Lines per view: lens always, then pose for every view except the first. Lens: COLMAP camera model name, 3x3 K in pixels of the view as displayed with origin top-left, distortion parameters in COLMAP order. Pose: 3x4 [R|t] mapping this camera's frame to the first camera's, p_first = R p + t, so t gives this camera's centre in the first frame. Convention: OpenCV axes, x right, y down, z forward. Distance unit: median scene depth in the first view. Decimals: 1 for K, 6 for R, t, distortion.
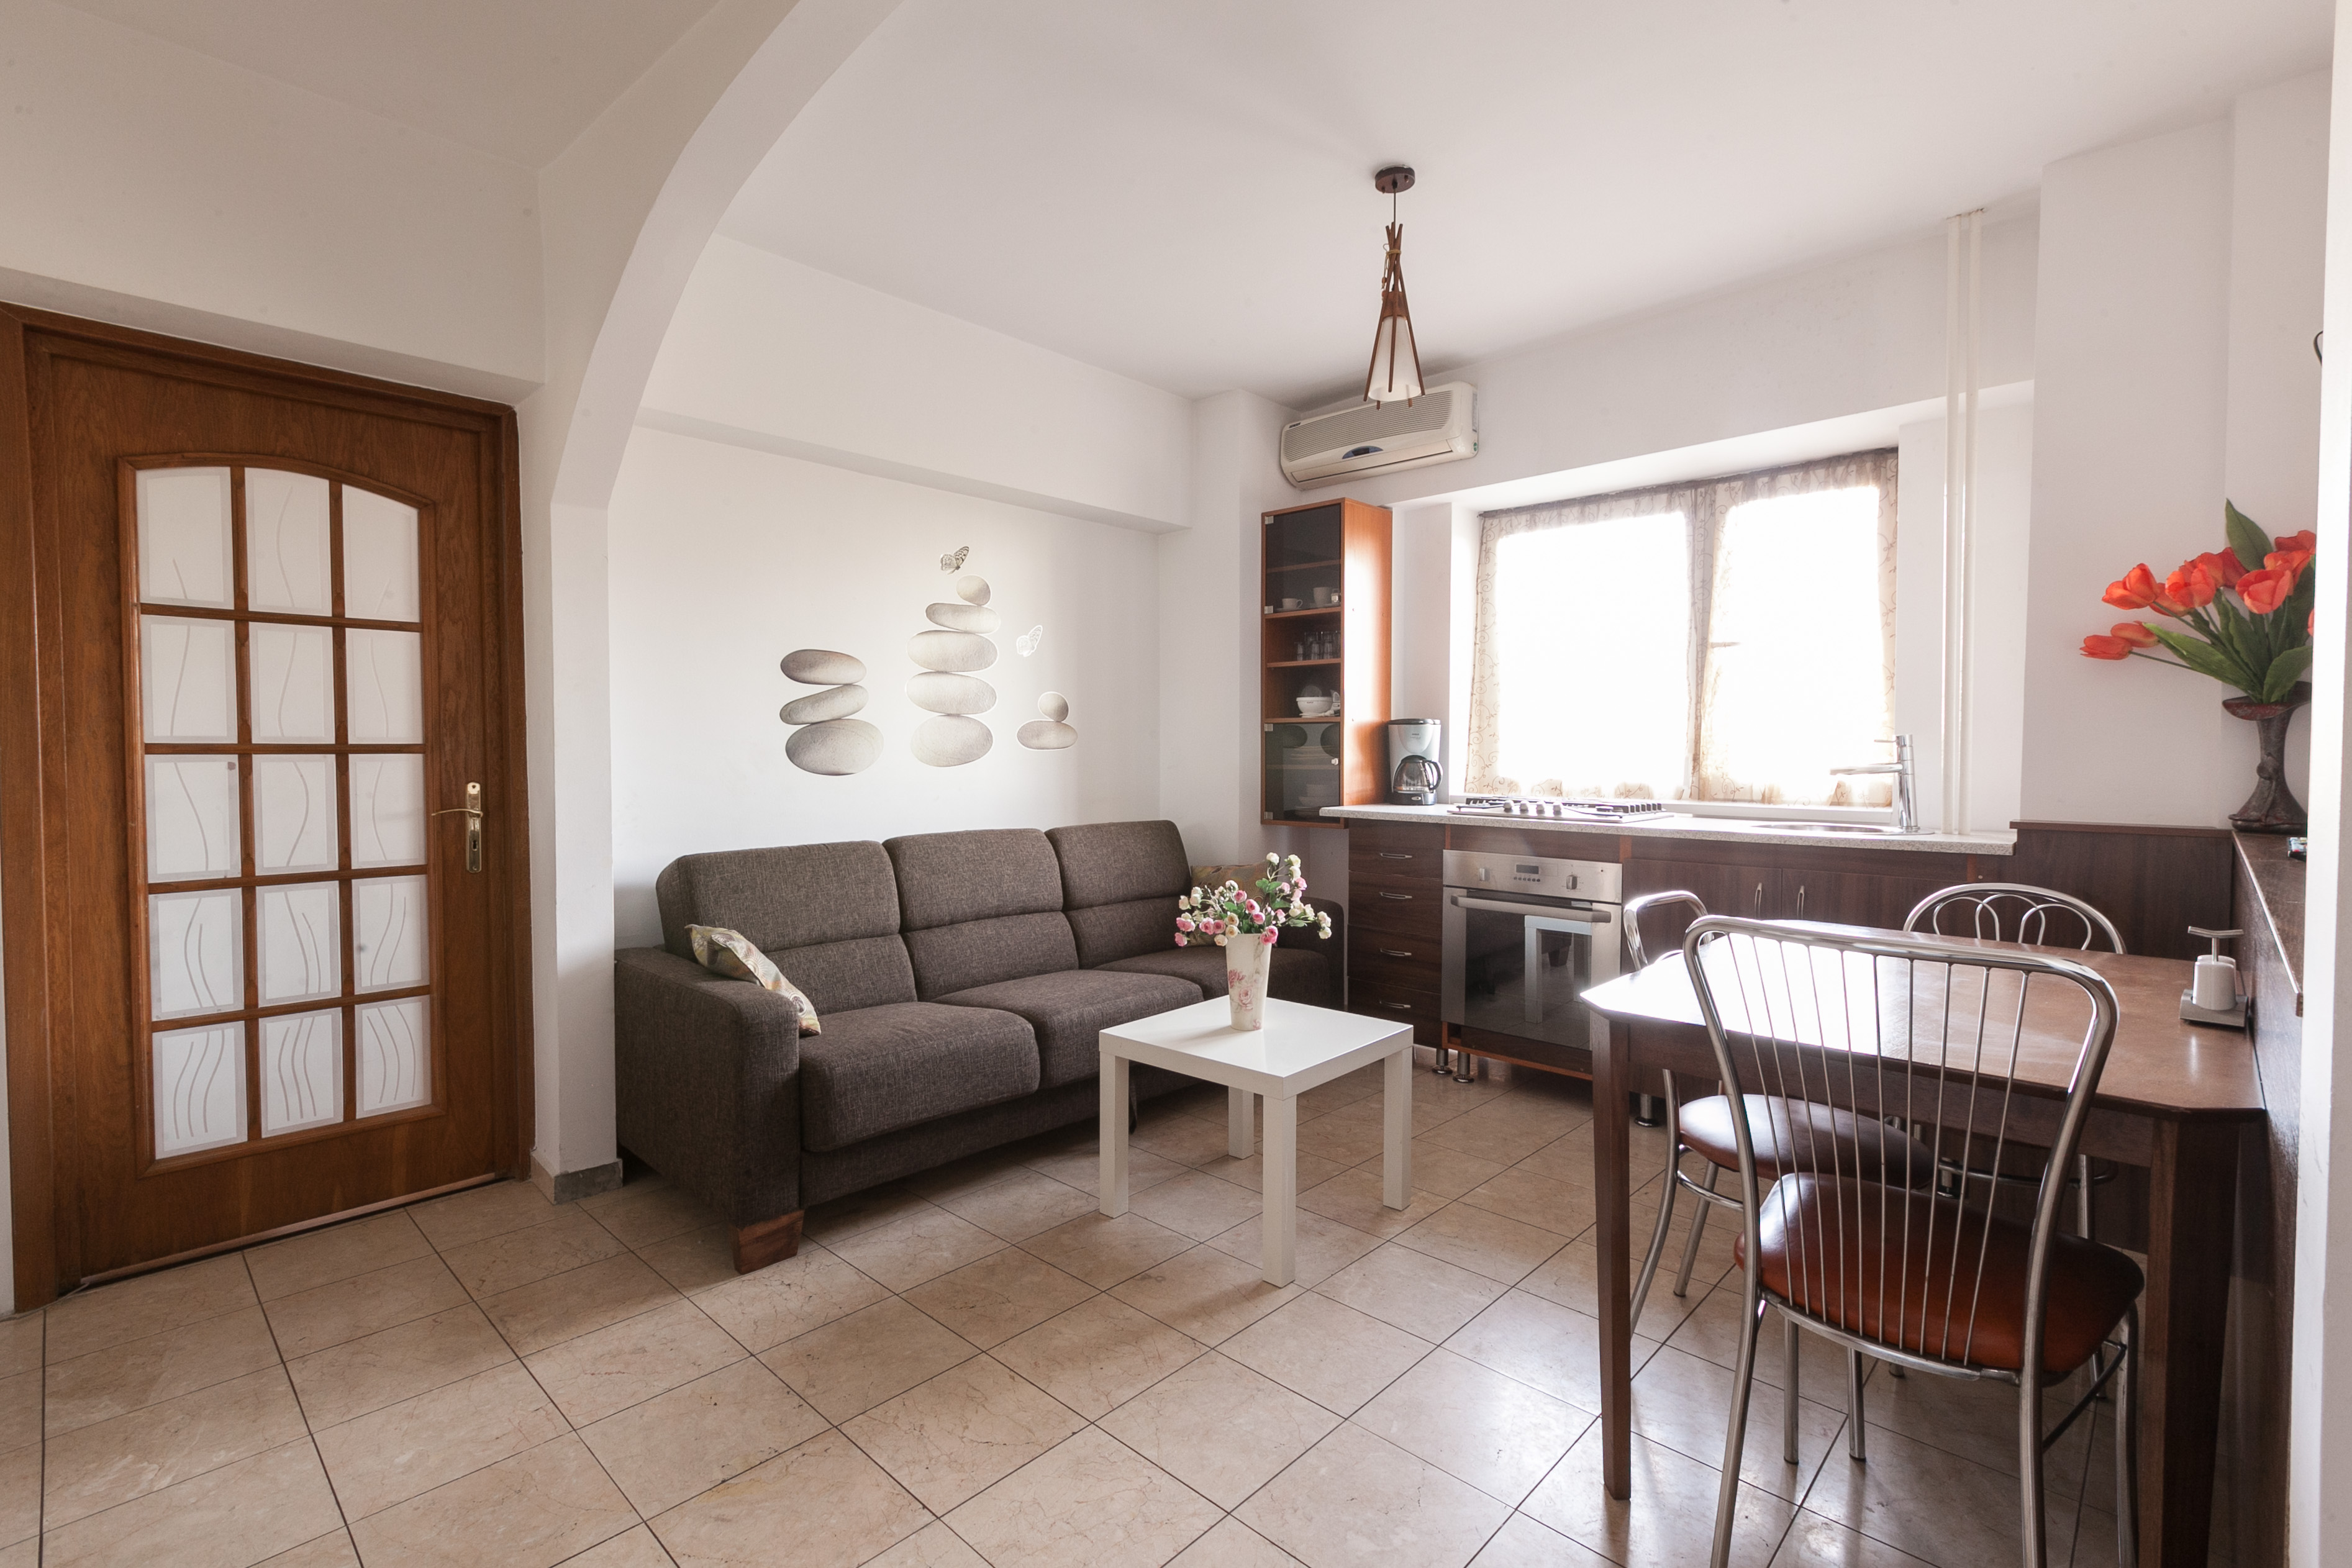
lens RADIAL K [[1071.2, 0, 1169.6], [0, 1071.2, 778.0], [0, 0, 1]] dist [0.005929, 0.000519]
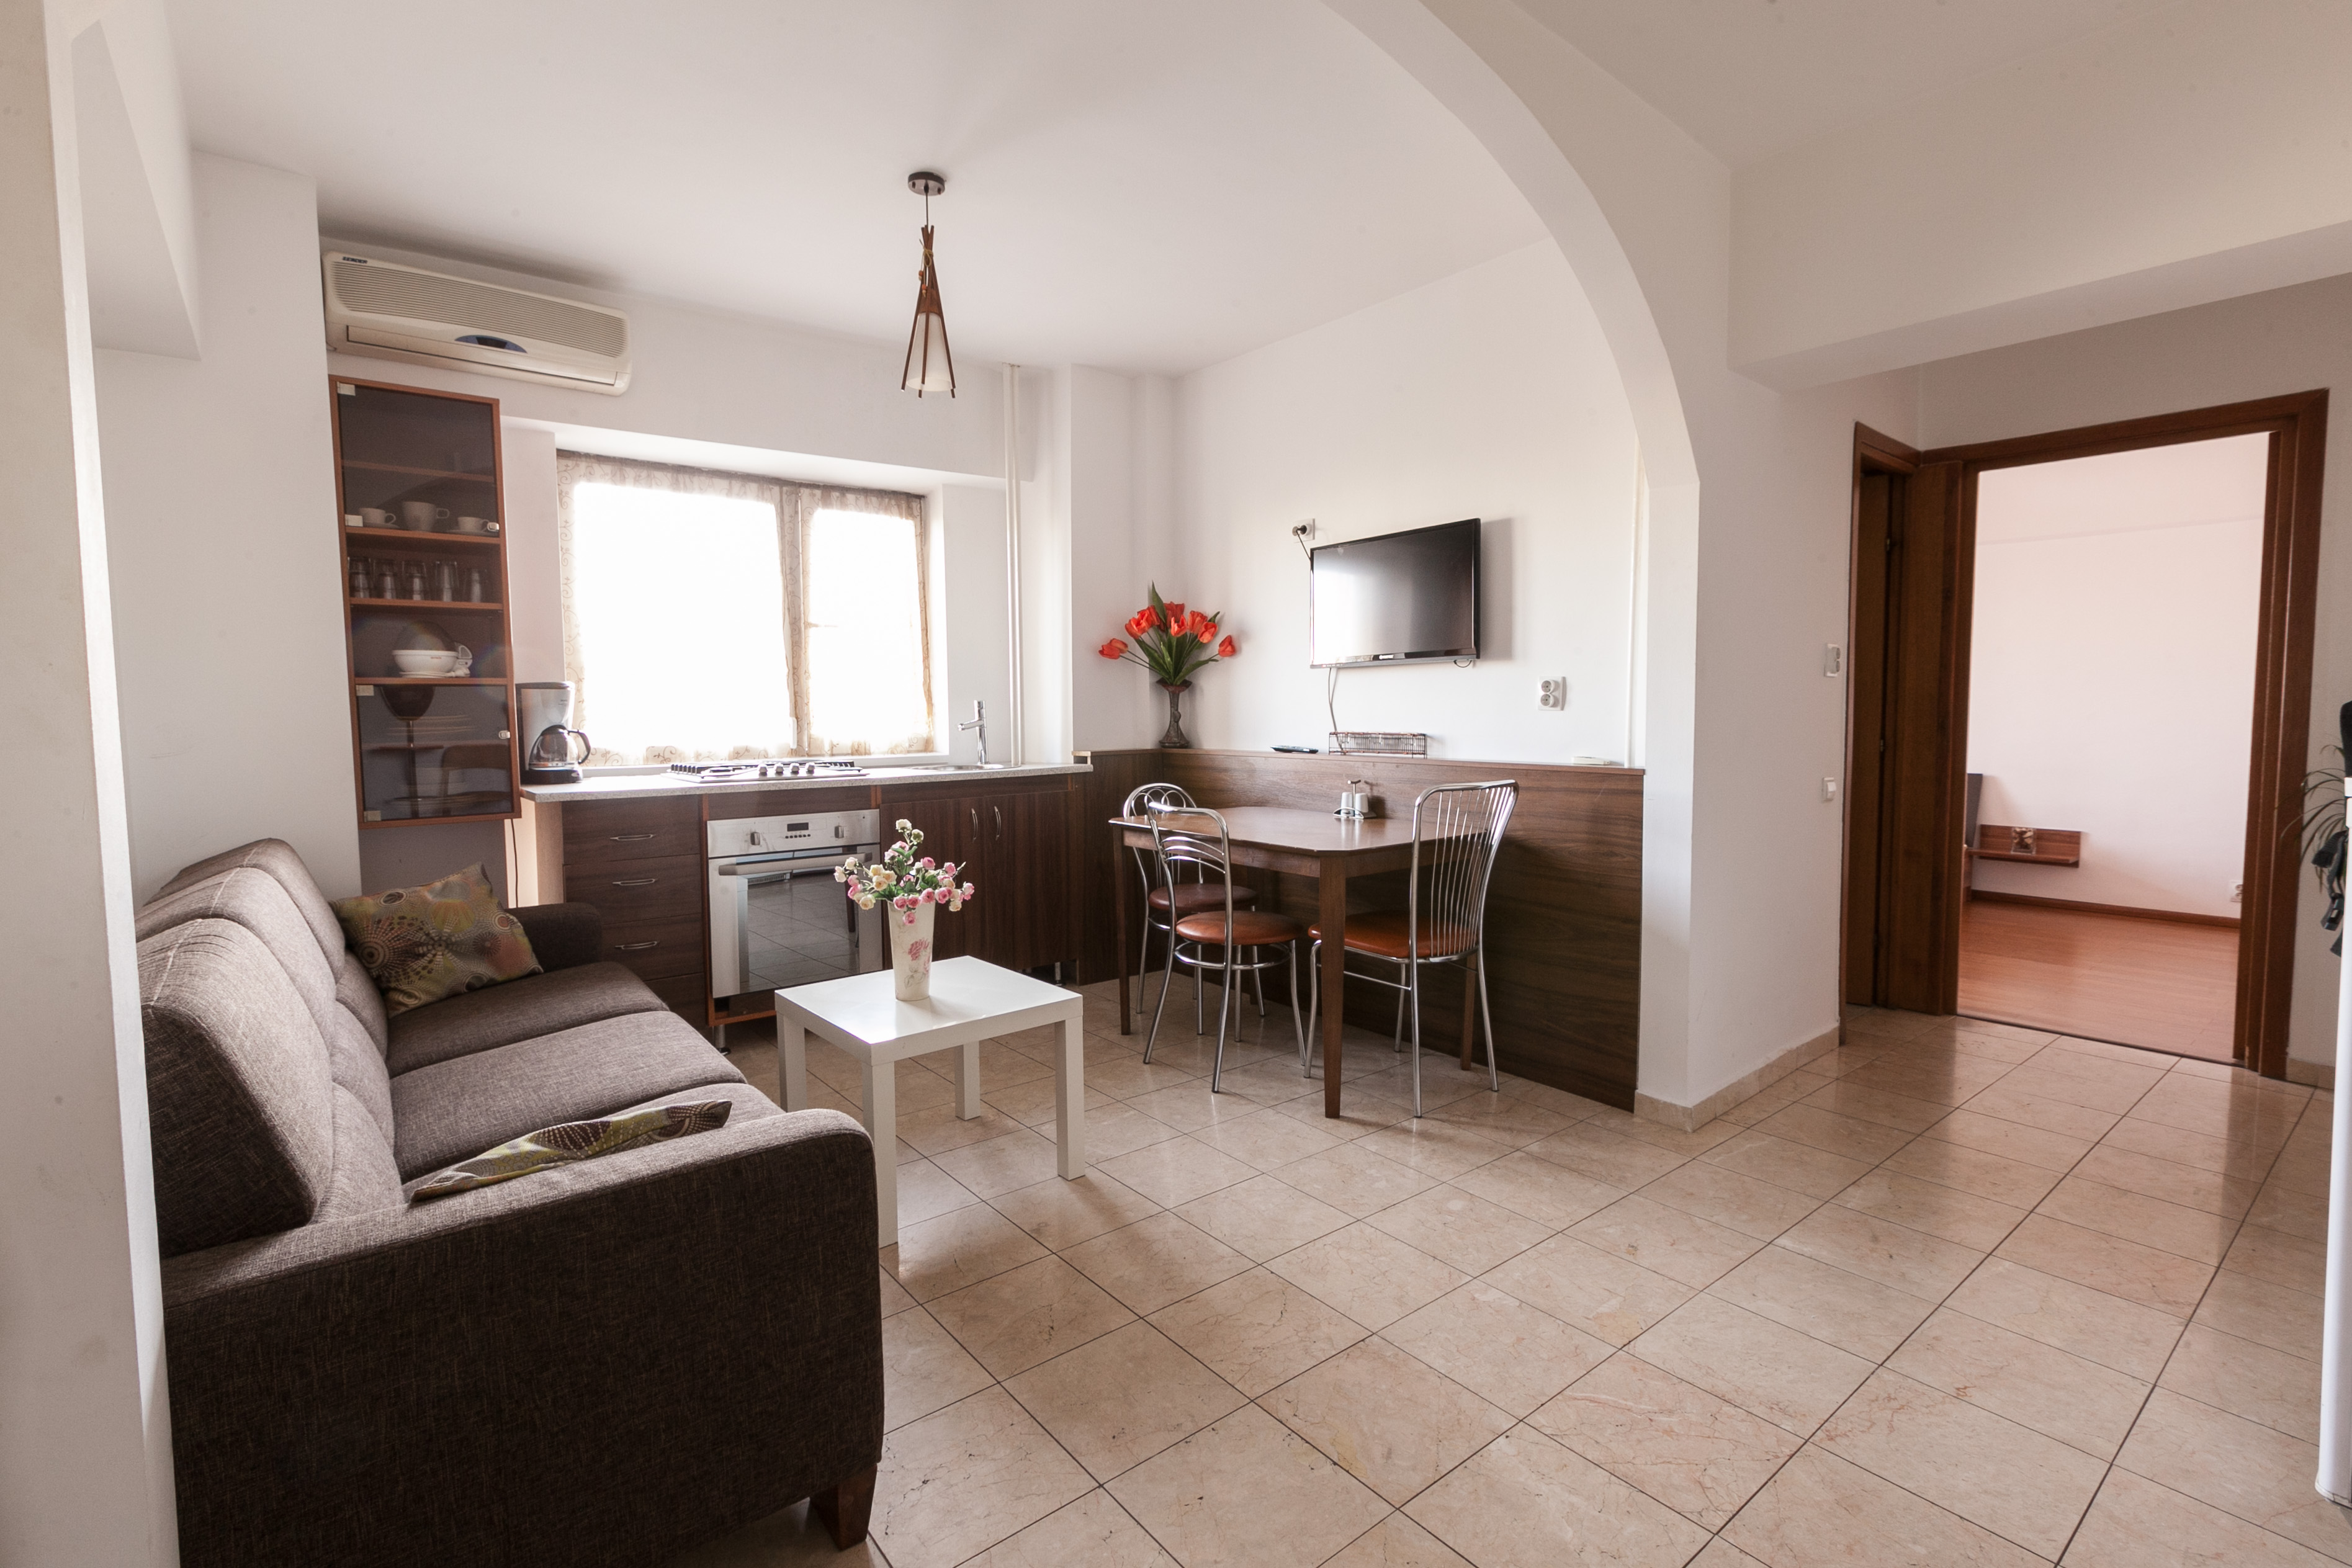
lens RADIAL K [[1071.2, 0, 1164.2], [0, 1071.2, 772.8], [0, 0, 1]] dist [0.005929, 0.000519]
pose [[0.137648, -0.066391, 0.988254, -0.648642], [0.042828, 0.997217, 0.061028, -0.017597], [-0.989555, 0.033924, 0.140109, 0.475649]]
